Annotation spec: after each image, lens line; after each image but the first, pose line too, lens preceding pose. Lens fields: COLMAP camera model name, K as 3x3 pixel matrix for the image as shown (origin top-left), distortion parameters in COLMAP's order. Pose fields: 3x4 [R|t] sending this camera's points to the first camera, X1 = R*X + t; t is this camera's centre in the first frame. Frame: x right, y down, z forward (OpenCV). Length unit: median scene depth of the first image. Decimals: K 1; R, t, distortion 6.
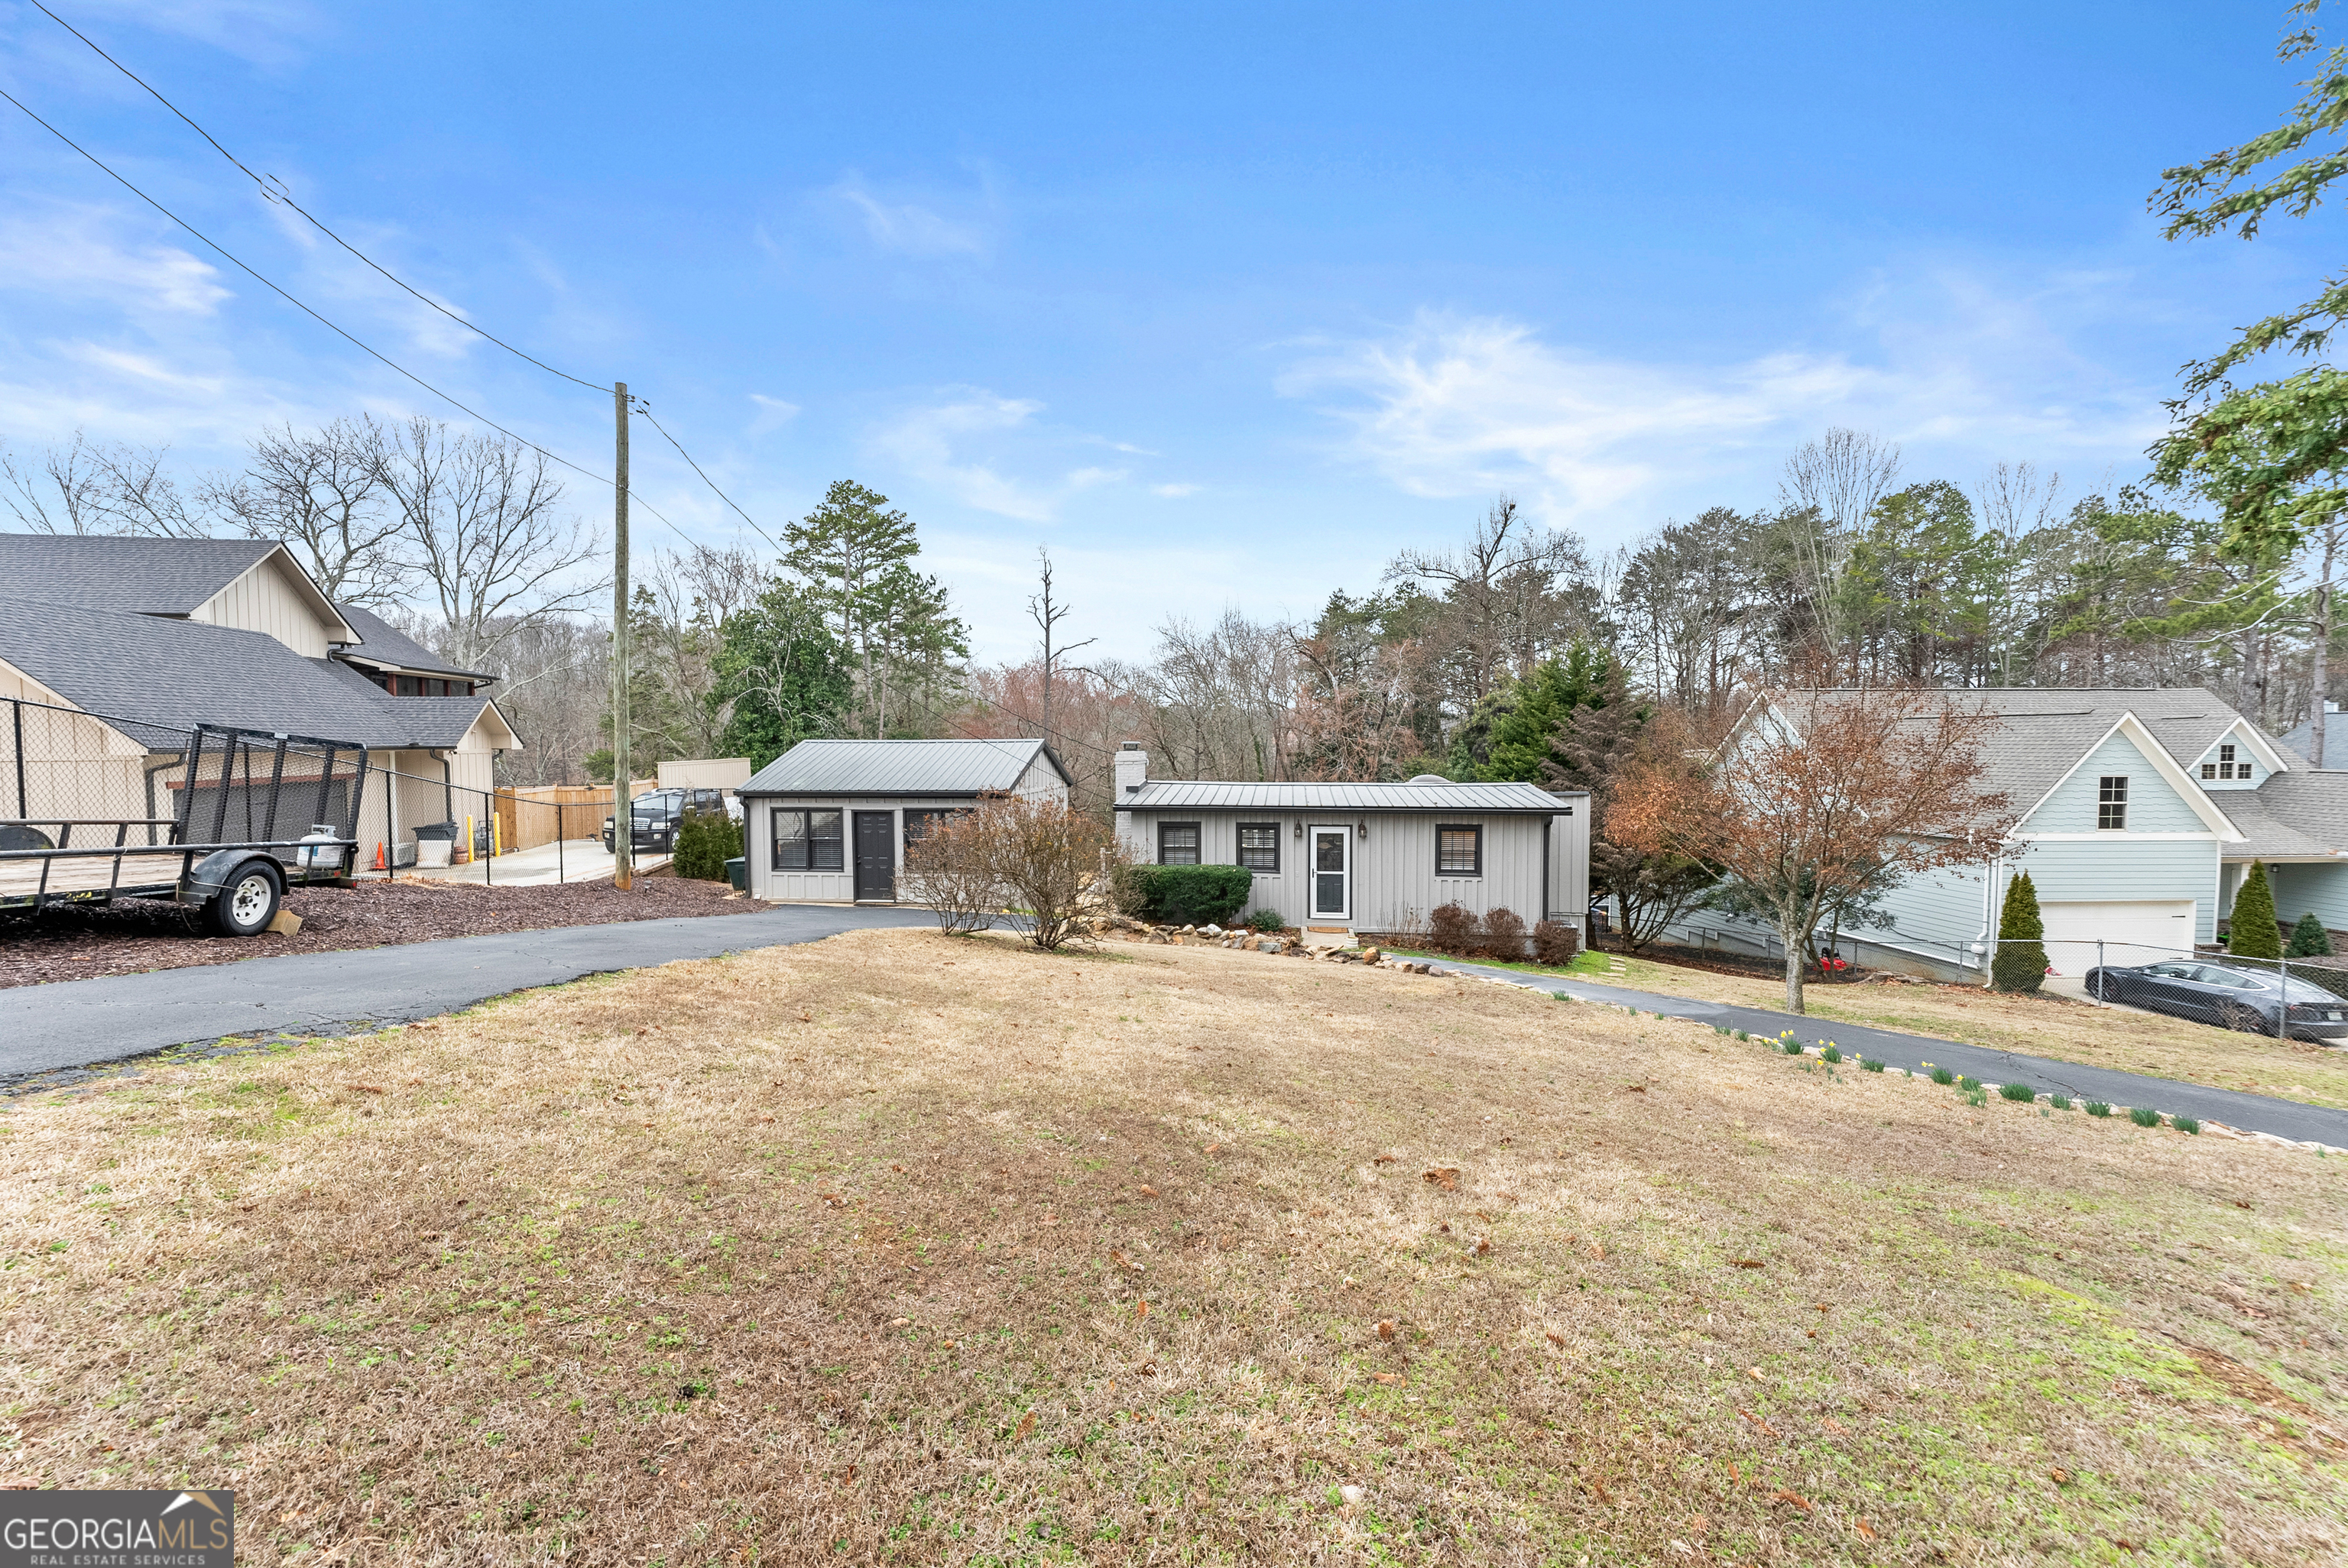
lens RADIAL K [[941.9, 0, 1108.9], [0, 941.9, 787.7], [0, 0, 1]] dist [-0.000368, 0.000163]
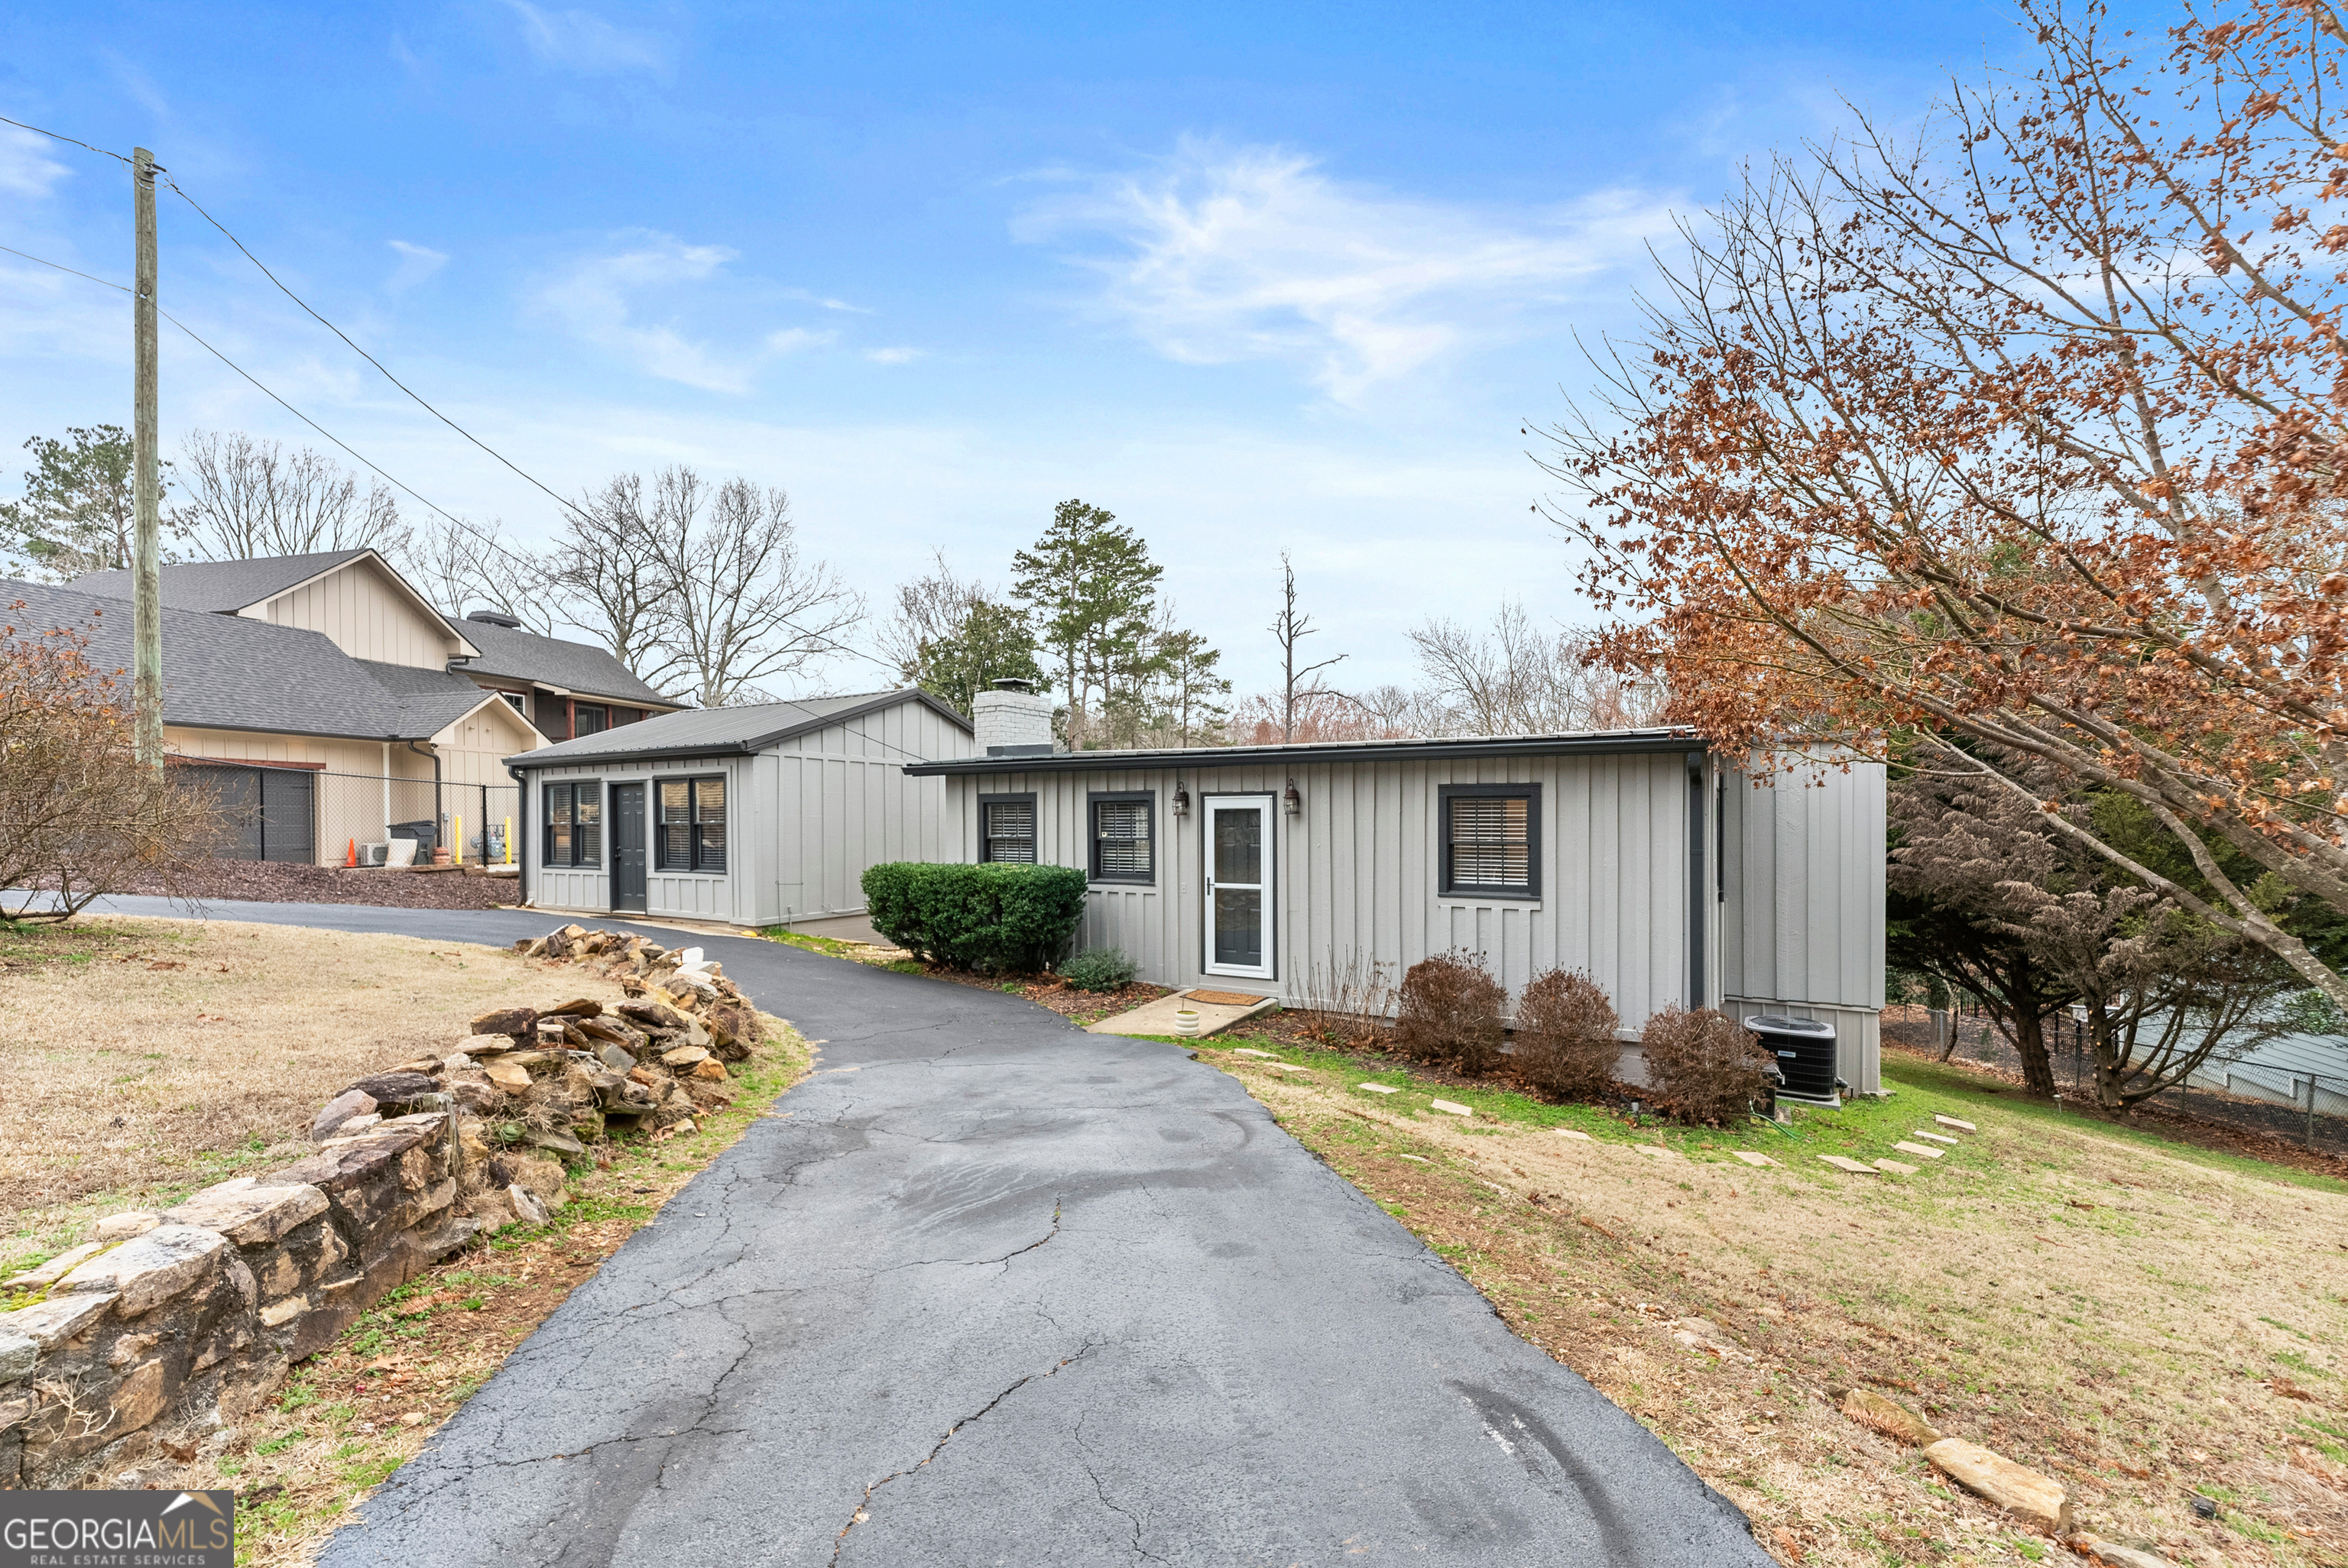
lens RADIAL K [[931.2, 0, 1170.1], [0, 931.2, 829.6], [0, 0, 1]] dist [-0.000174, -0.000163]
pose [[0.937401, 0.006811, -0.348185, 0.290525], [-0.019518, 0.999265, -0.033001, 0.059666], [0.347704, 0.037731, 0.936845, 0.398850]]
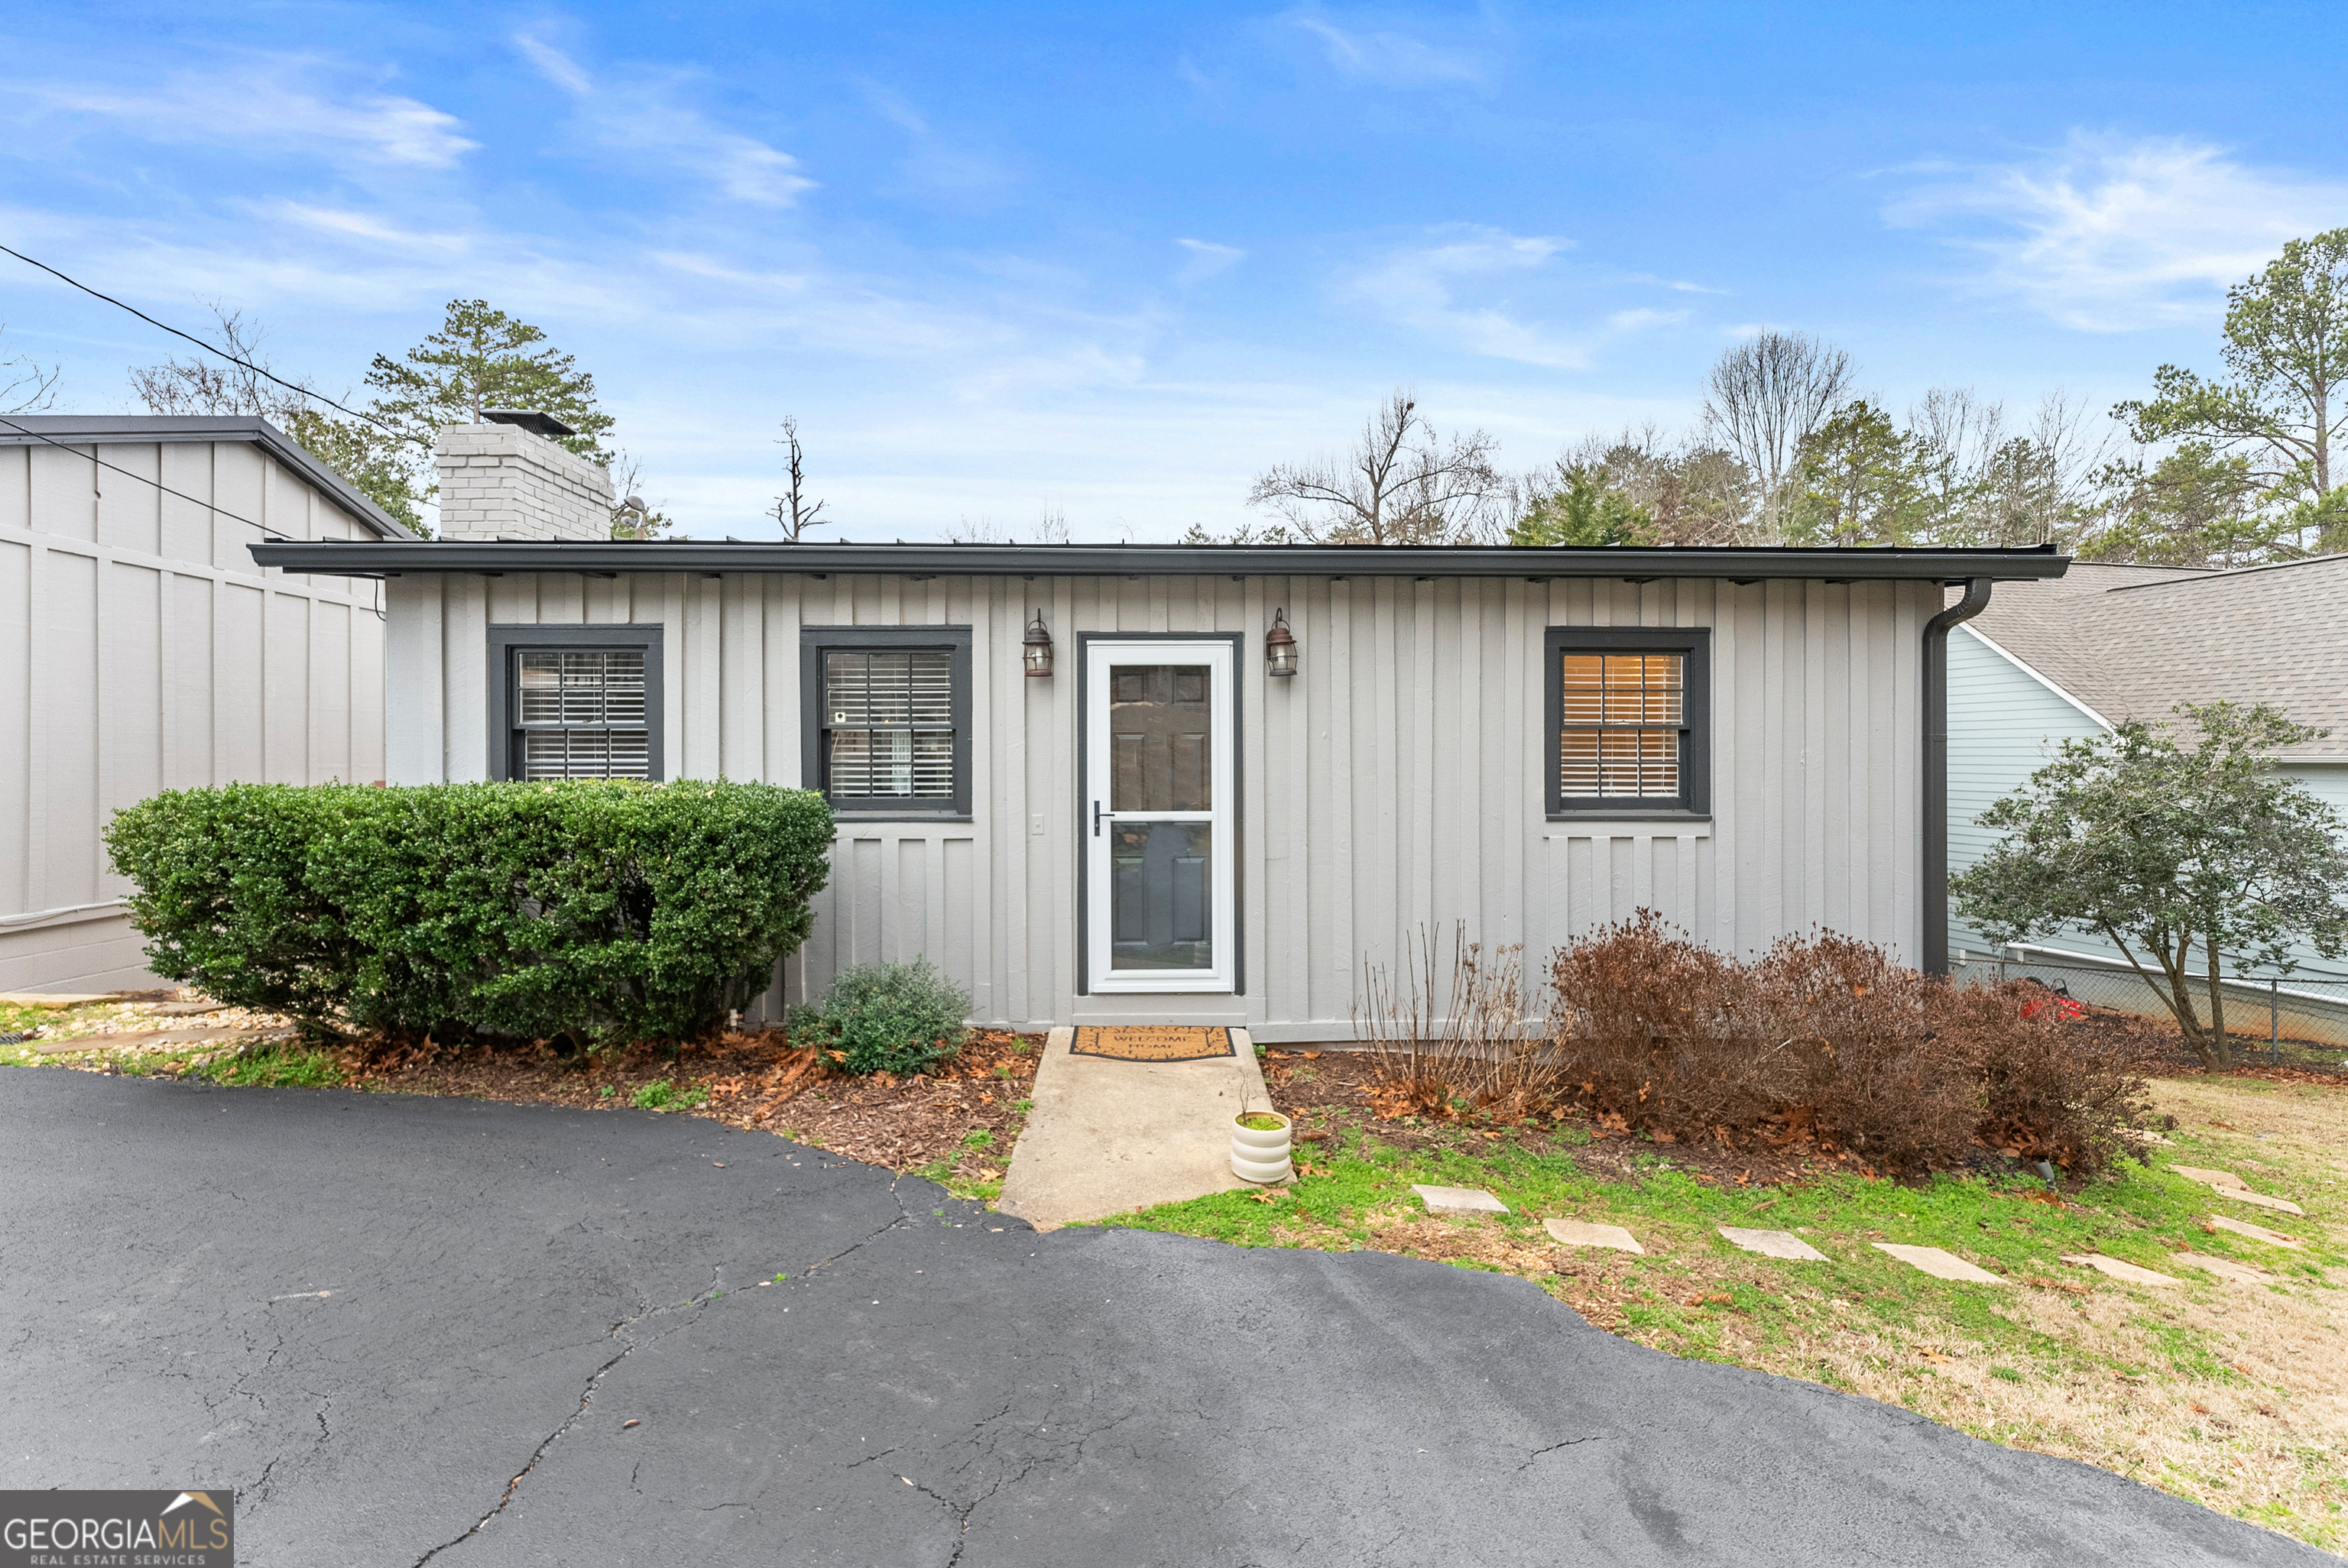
lens RADIAL K [[949.8, 0, 1138.3], [0, 949.8, 756.4], [0, 0, 1]] dist [0.002254, 0.000431]
pose [[0.983704, 0.004470, 0.179739, 0.140385], [0.003808, 0.998949, -0.045682, 0.066405], [-0.179755, 0.045622, 0.982653, 0.574737]]
